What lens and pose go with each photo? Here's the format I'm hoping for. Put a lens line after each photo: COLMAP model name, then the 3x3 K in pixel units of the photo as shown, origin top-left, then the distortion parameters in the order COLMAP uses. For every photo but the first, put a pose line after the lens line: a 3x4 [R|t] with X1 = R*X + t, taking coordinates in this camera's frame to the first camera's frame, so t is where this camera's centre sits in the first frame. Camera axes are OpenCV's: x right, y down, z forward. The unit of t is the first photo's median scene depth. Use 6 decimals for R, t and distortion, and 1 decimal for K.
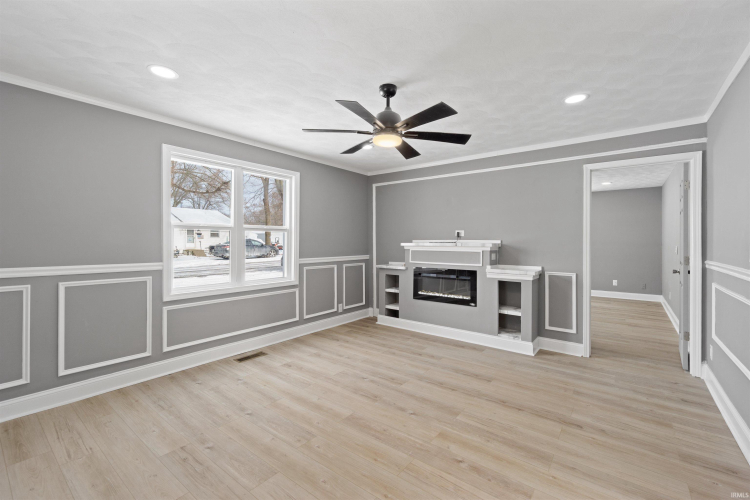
lens RADIAL K [[324.2, 0, 379.5], [0, 324.2, 244.3], [0, 0, 1]] dist [-0.002256, -0.000206]
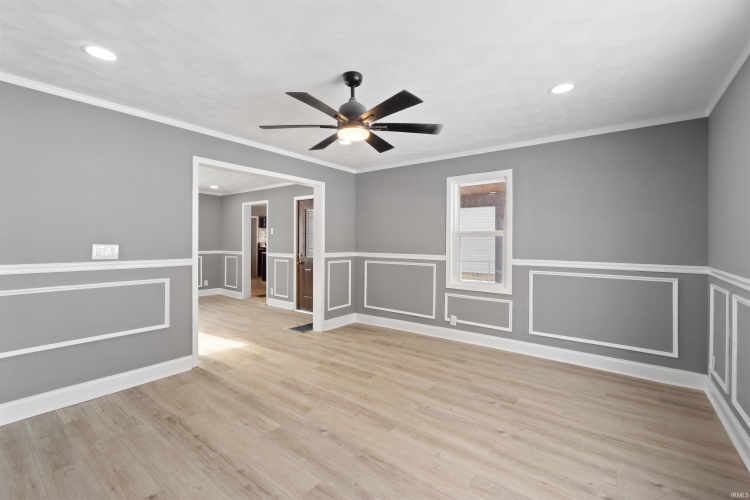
lens RADIAL K [[324.2, 0, 374.0], [0, 324.2, 243.2], [0, 0, 1]] dist [-0.002256, -0.000206]
pose [[-0.999904, -0.009465, 0.010160, -0.046978], [-0.009348, 0.999891, 0.011450, -0.019712], [-0.010267, 0.011354, -0.999883, 1.983346]]
